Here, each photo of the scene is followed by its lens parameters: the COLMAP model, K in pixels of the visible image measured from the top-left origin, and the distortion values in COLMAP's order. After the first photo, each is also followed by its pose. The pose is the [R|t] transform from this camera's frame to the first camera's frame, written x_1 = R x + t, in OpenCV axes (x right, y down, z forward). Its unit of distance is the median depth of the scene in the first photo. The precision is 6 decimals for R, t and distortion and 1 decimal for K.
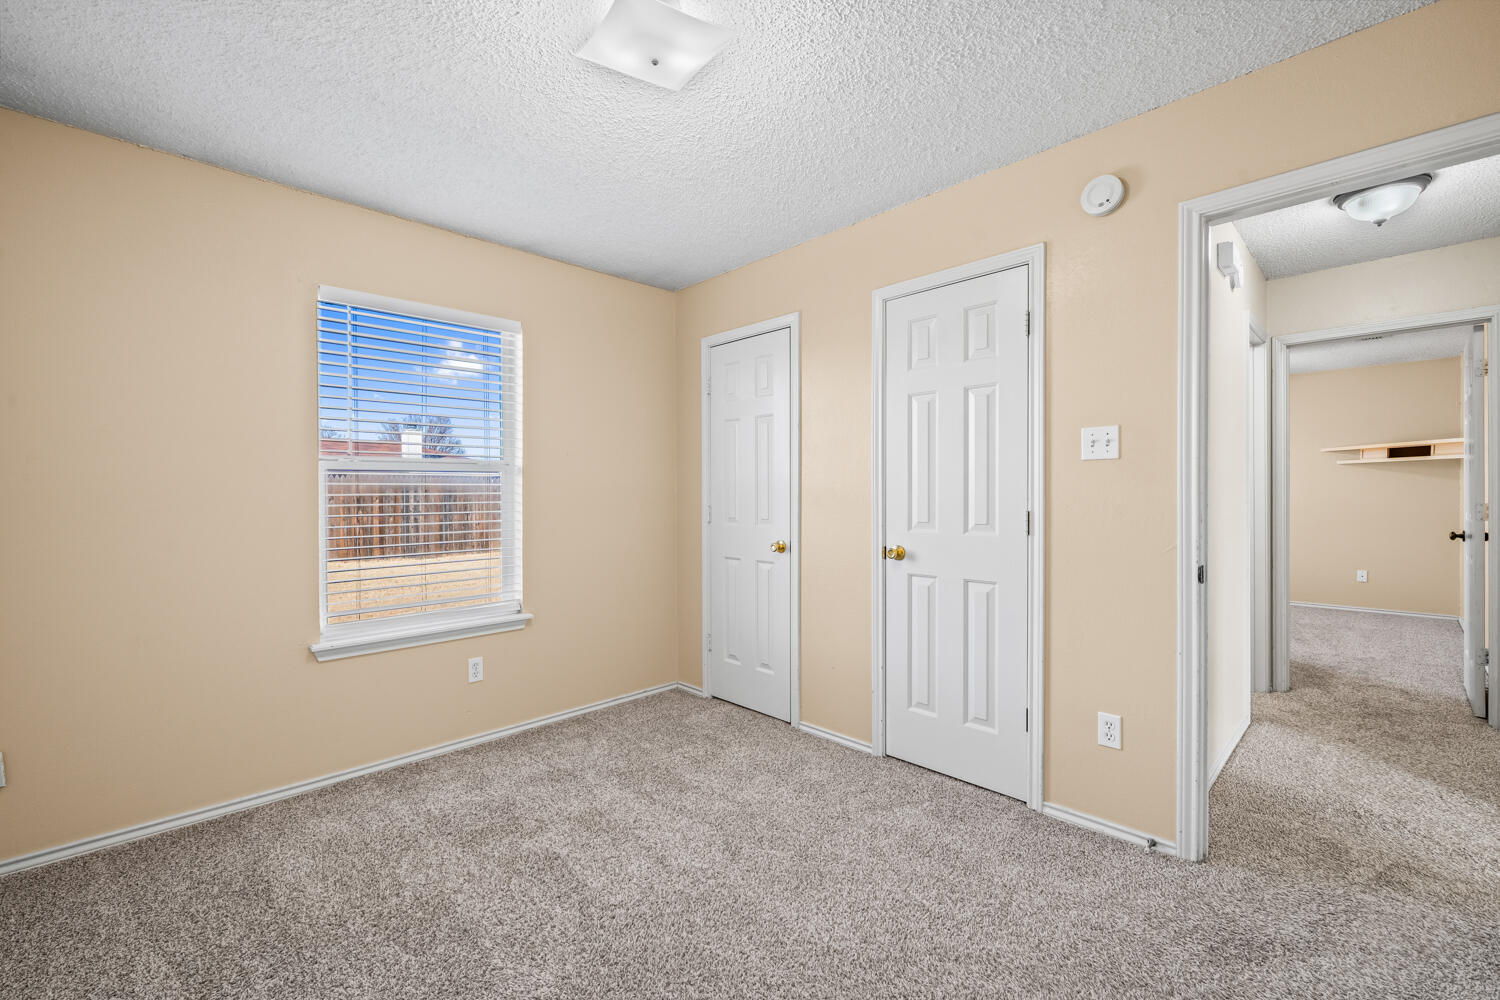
lens RADIAL K [[625.4, 0, 732.1], [0, 625.4, 499.9], [0, 0, 1]] dist [0.000283, -0.000143]
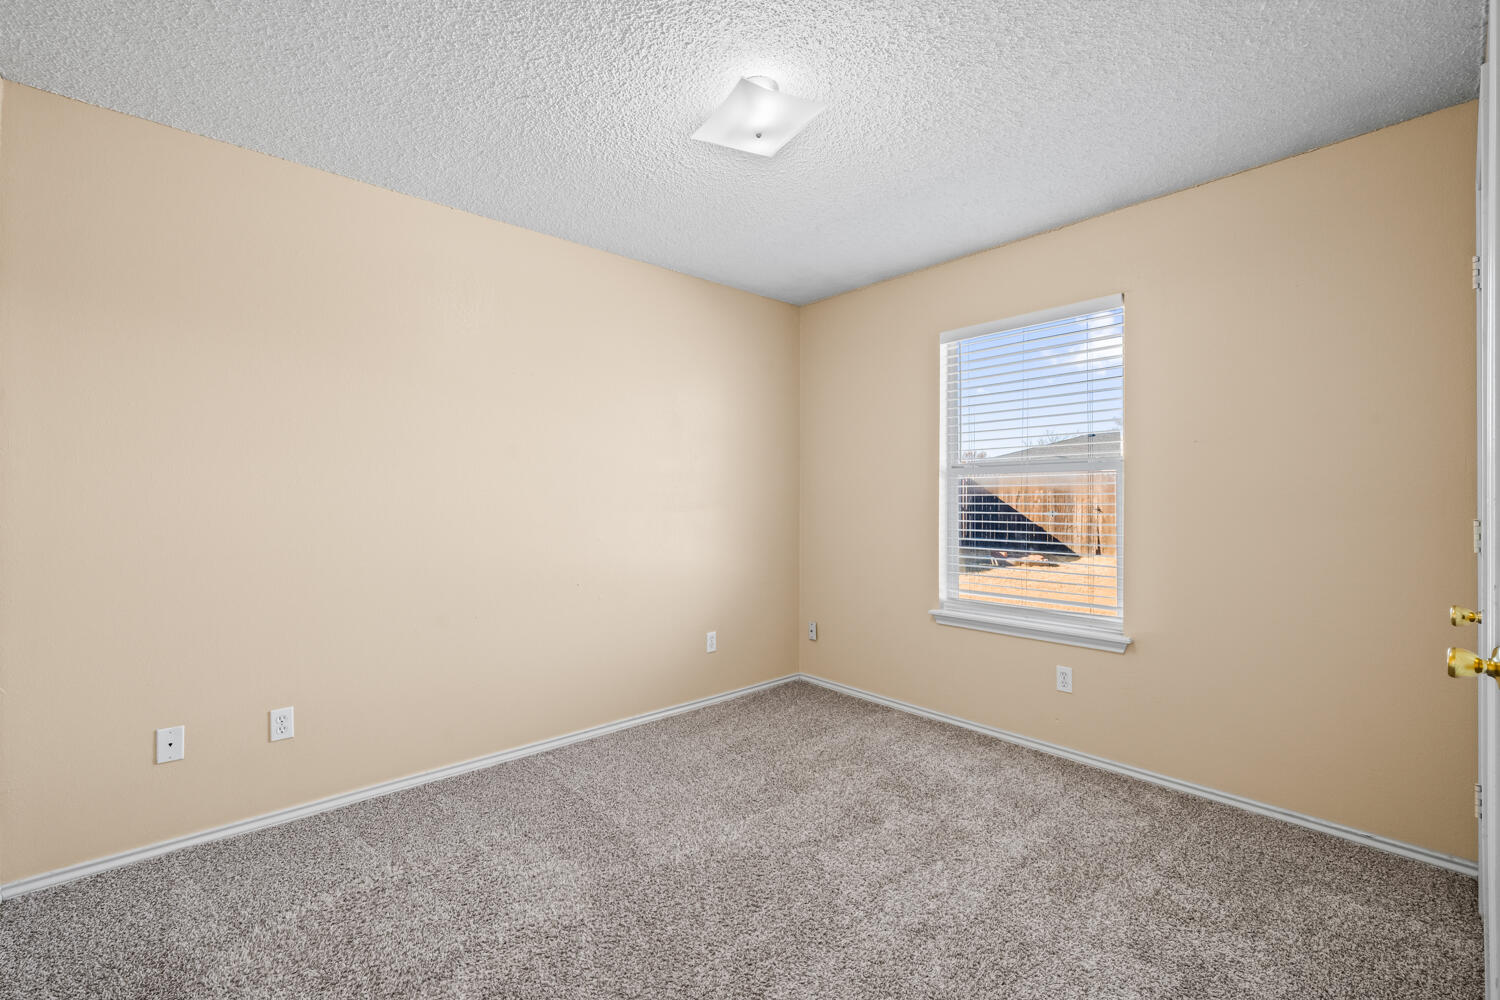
lens RADIAL K [[625.4, 0, 732.1], [0, 625.4, 499.9], [0, 0, 1]] dist [0.000283, -0.000143]
pose [[-0.045288, 0.006152, -0.998955, 0.622080], [-0.007830, 0.999948, 0.006513, -0.004476], [0.998943, 0.008116, -0.045237, 0.589650]]
